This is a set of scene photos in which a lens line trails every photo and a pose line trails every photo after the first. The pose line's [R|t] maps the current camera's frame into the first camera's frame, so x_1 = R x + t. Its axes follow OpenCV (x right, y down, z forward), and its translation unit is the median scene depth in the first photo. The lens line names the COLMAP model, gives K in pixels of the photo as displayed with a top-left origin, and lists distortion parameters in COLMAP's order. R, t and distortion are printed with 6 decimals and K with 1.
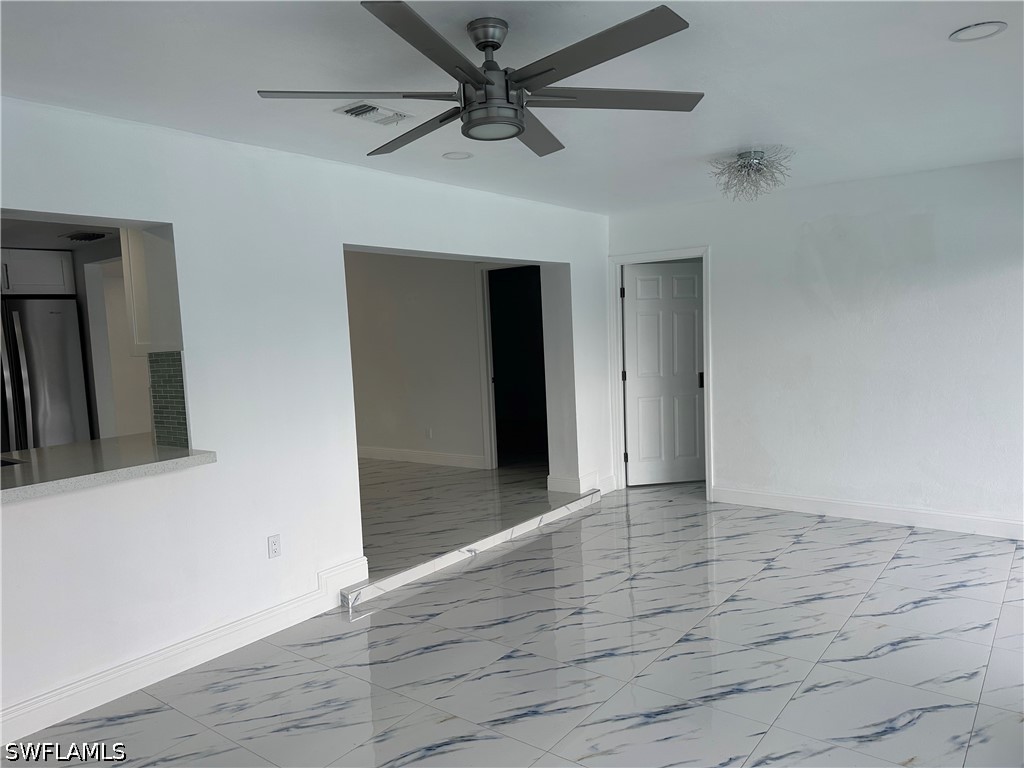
lens RADIAL K [[718.5, 0, 509.8], [0, 718.5, 388.2], [0, 0, 1]] dist [0.063609, -0.071419]
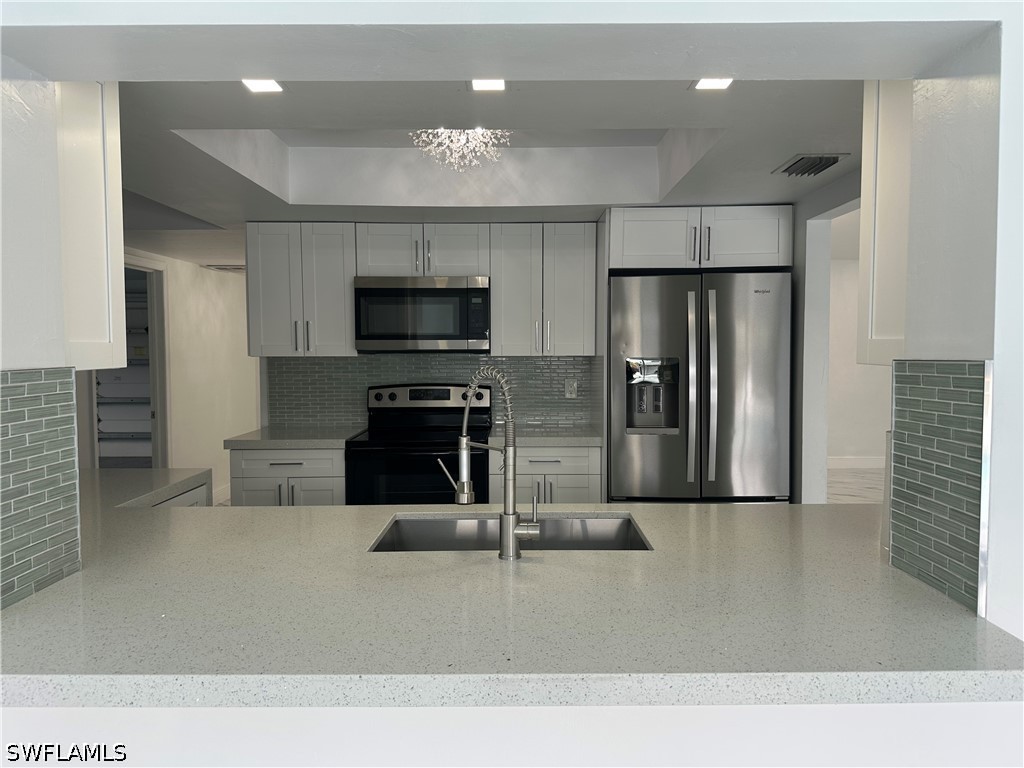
lens RADIAL K [[718.5, 0, 508.5], [0, 718.5, 380.8], [0, 0, 1]] dist [0.063609, -0.071419]
pose [[0.594970, 0.081545, -0.799601, -0.276167], [-0.084410, 0.995678, 0.038734, -0.032157], [0.799304, 0.044449, 0.599281, 0.534751]]
